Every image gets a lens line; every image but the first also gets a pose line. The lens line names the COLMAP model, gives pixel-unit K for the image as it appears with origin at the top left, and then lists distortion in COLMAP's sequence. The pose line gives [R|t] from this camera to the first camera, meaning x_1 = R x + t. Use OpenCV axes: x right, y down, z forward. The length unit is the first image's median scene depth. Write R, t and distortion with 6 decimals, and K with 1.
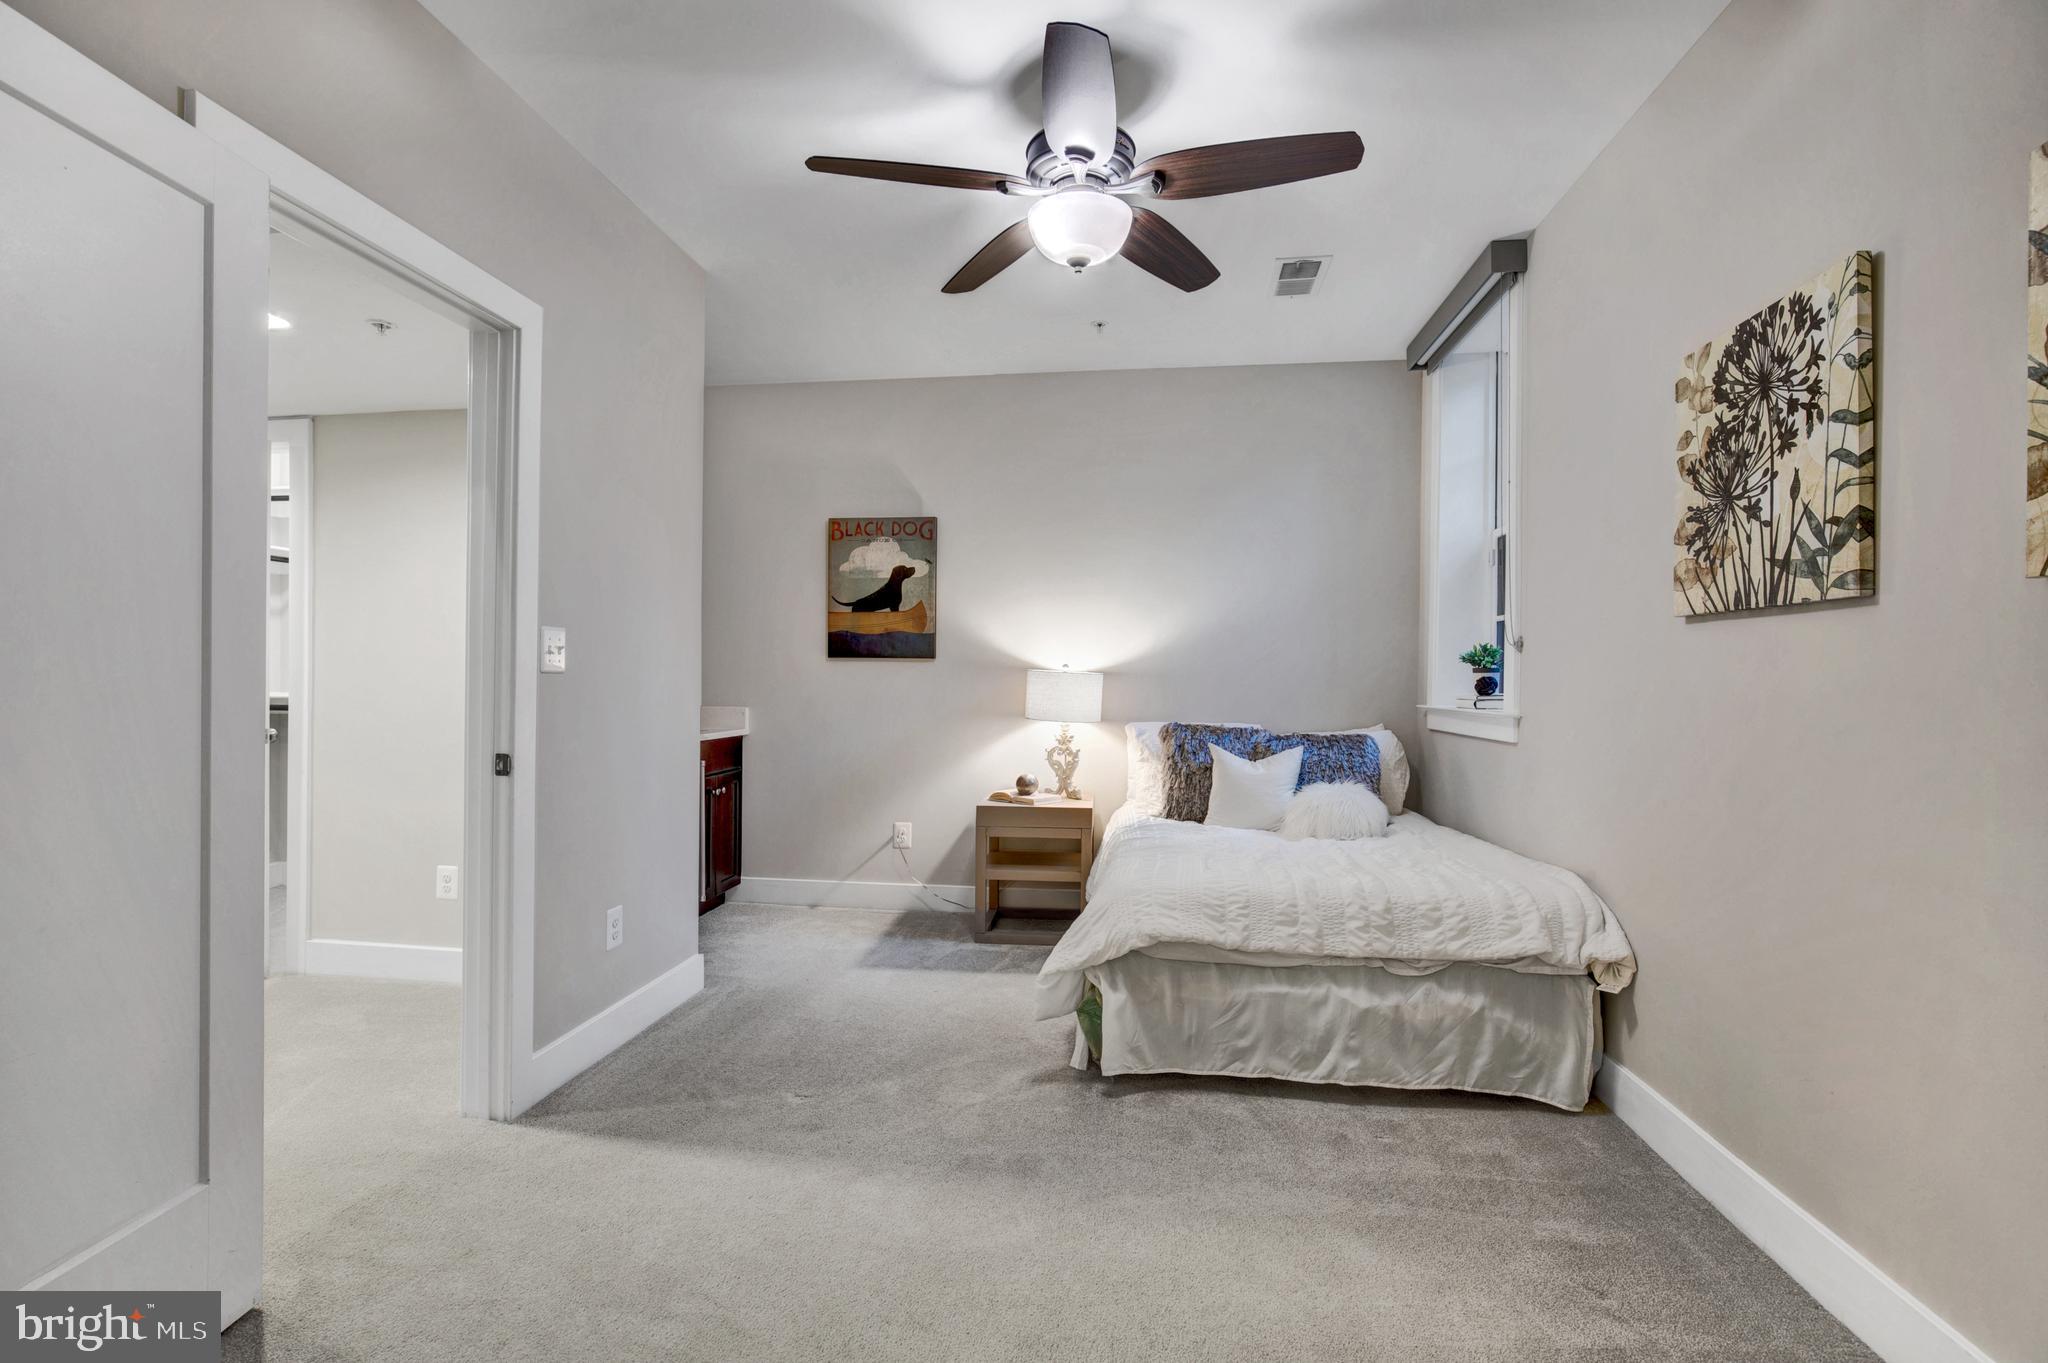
lens RADIAL K [[958.6, 0, 1015.6], [0, 958.6, 701.1], [0, 0, 1]] dist [-0.028305, 0.005433]
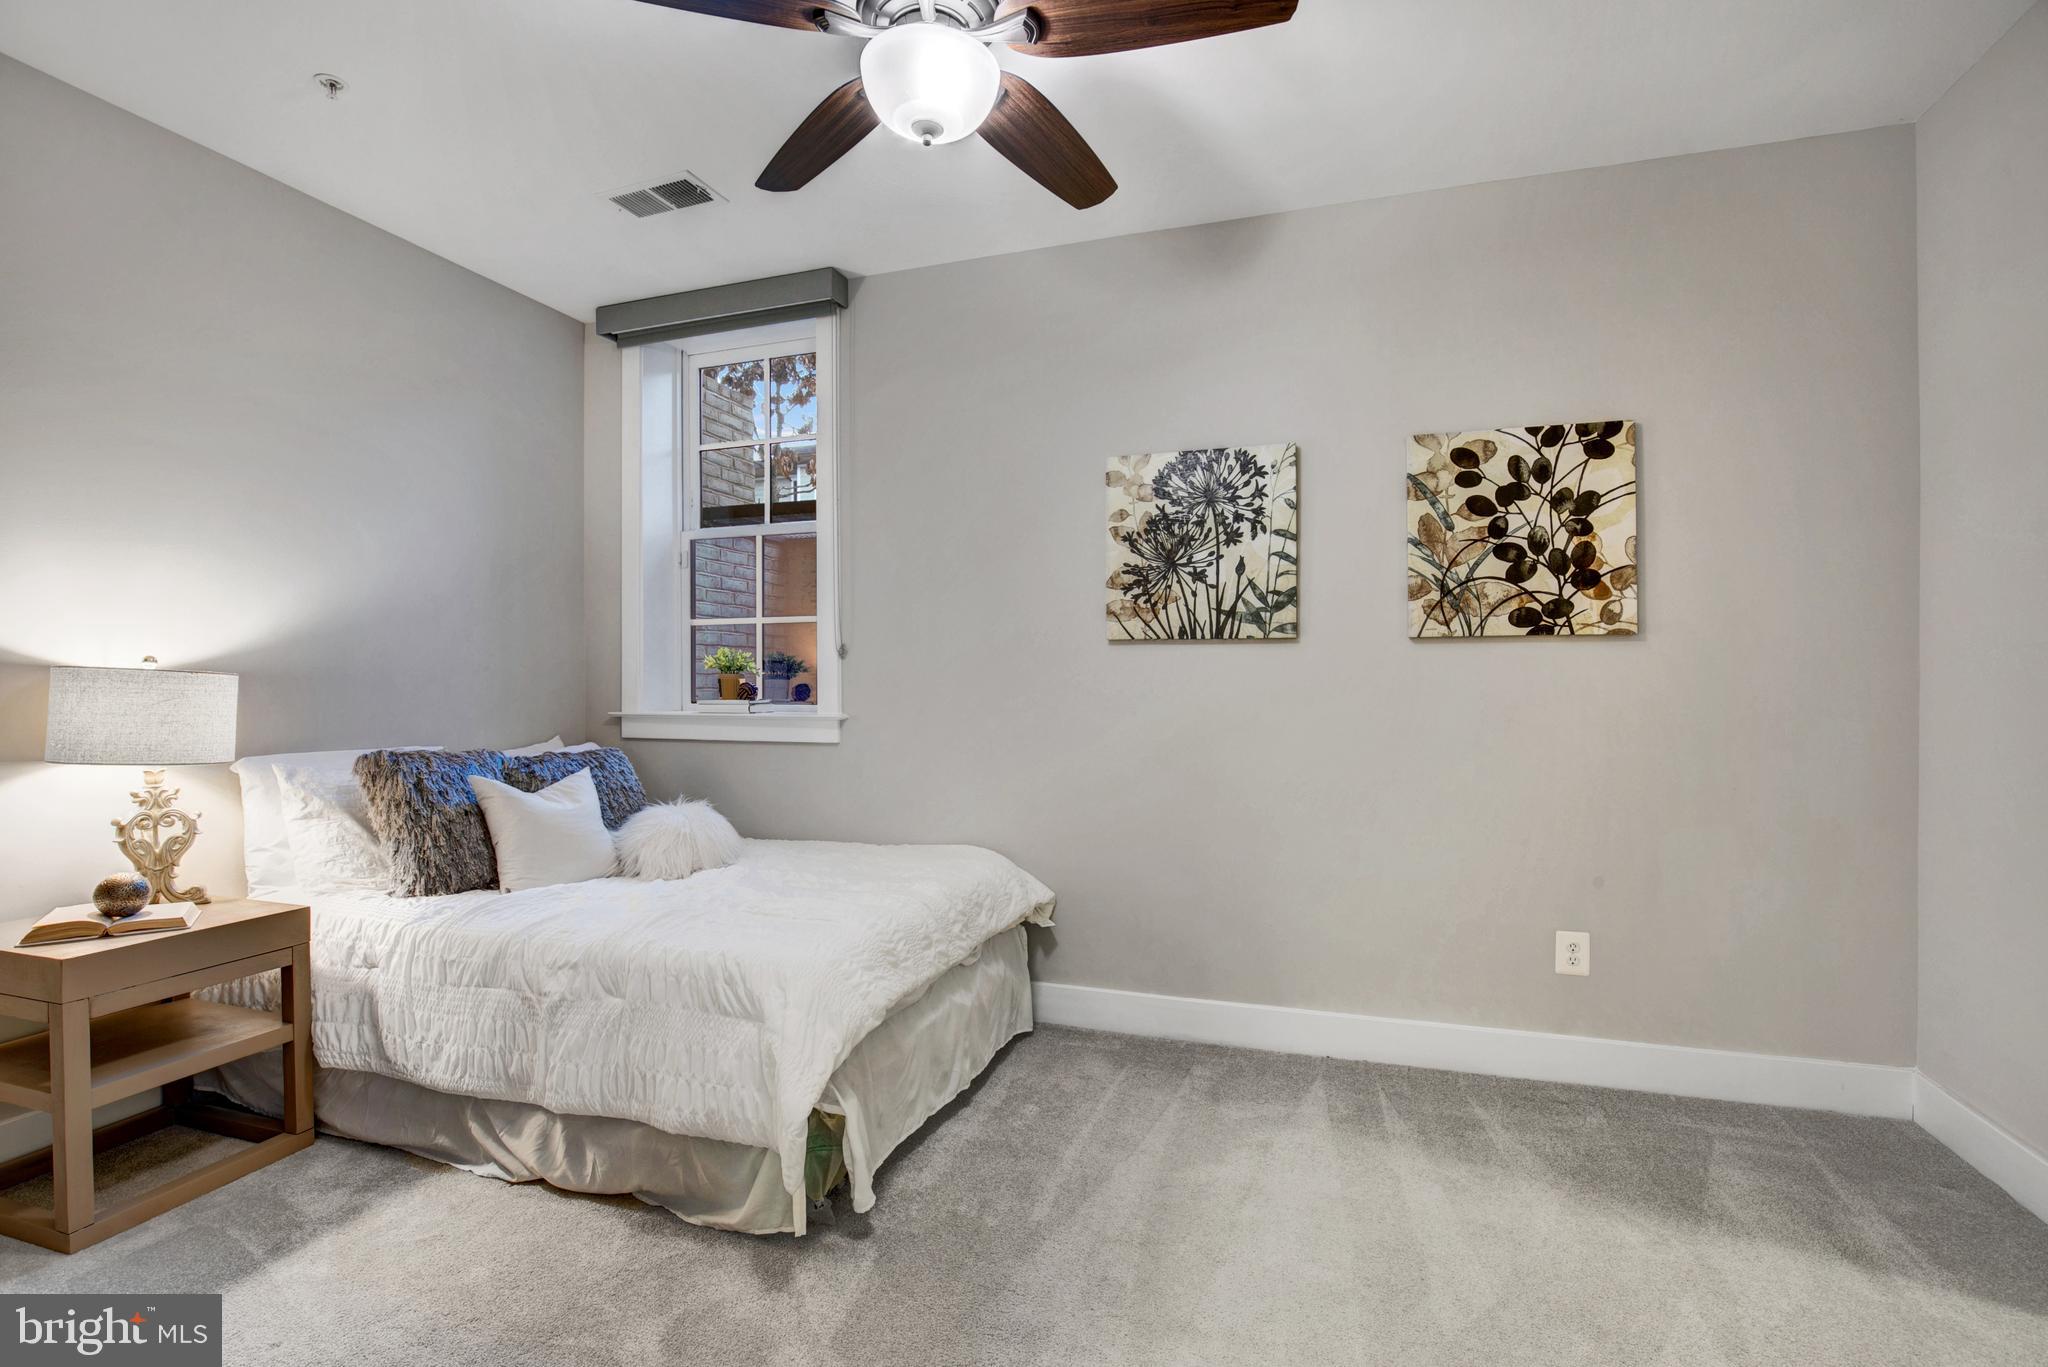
lens RADIAL K [[958.6, 0, 1011.6], [0, 958.6, 700.4], [0, 0, 1]] dist [-0.028305, 0.005433]
pose [[0.203555, -0.018742, 0.978884, -0.823319], [0.020790, 0.999674, 0.014817, -0.026801], [-0.978843, 0.017335, 0.203878, 0.978054]]
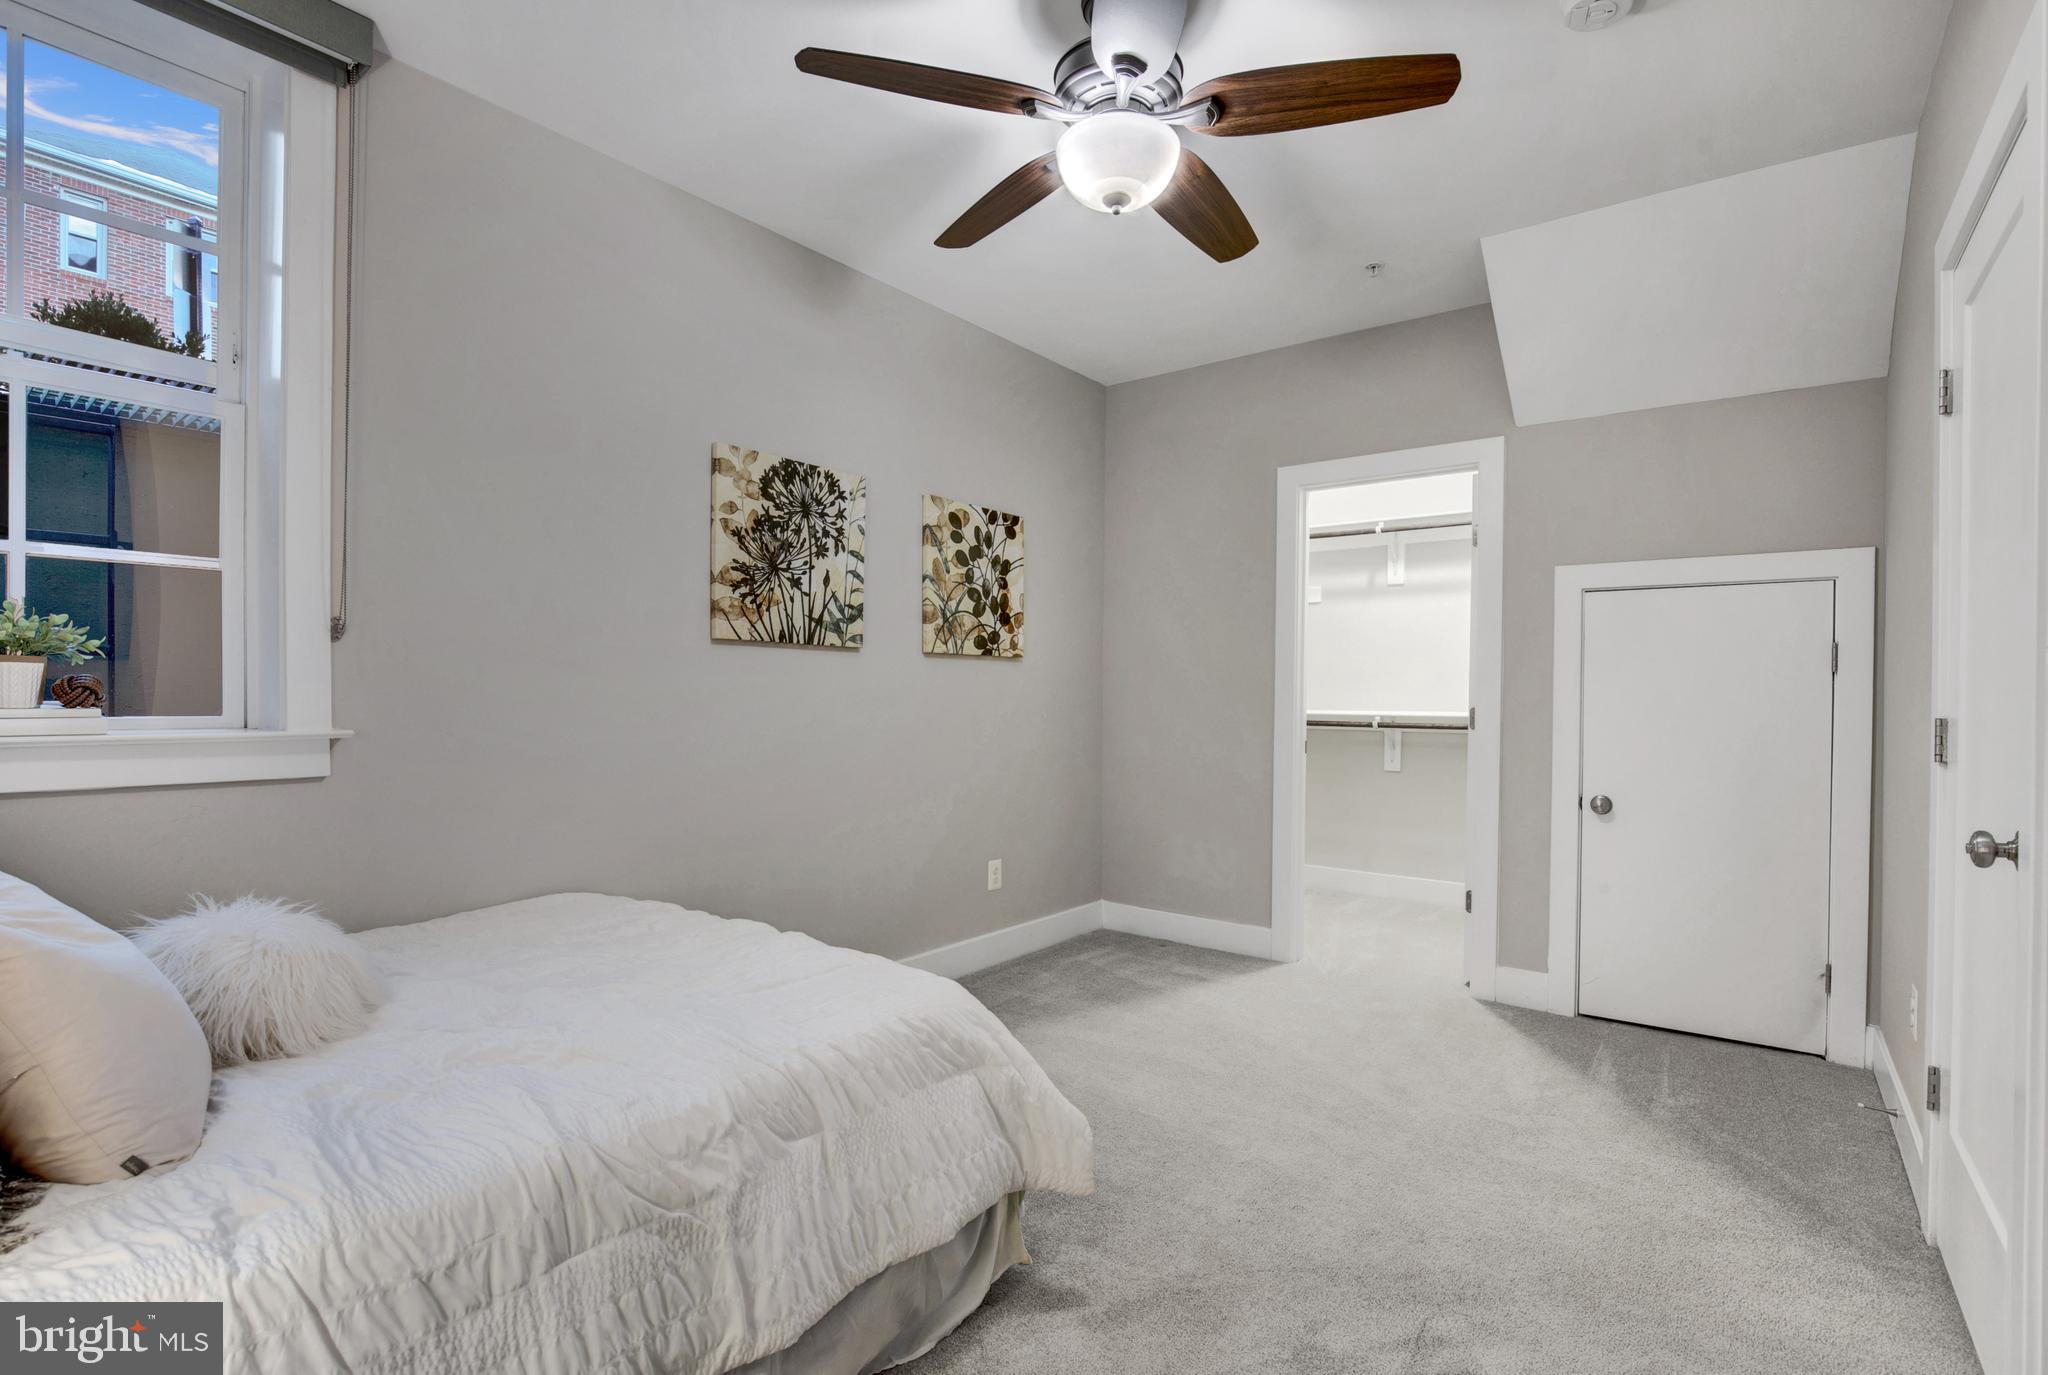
lens RADIAL K [[958.6, 0, 1017.5], [0, 958.6, 708.0], [0, 0, 1]] dist [-0.028305, 0.005433]
pose [[-0.859218, -0.018764, 0.511265, -0.377125], [-0.001554, 0.999418, 0.034067, -0.044483], [-0.511607, 0.028477, -0.858748, 2.199219]]
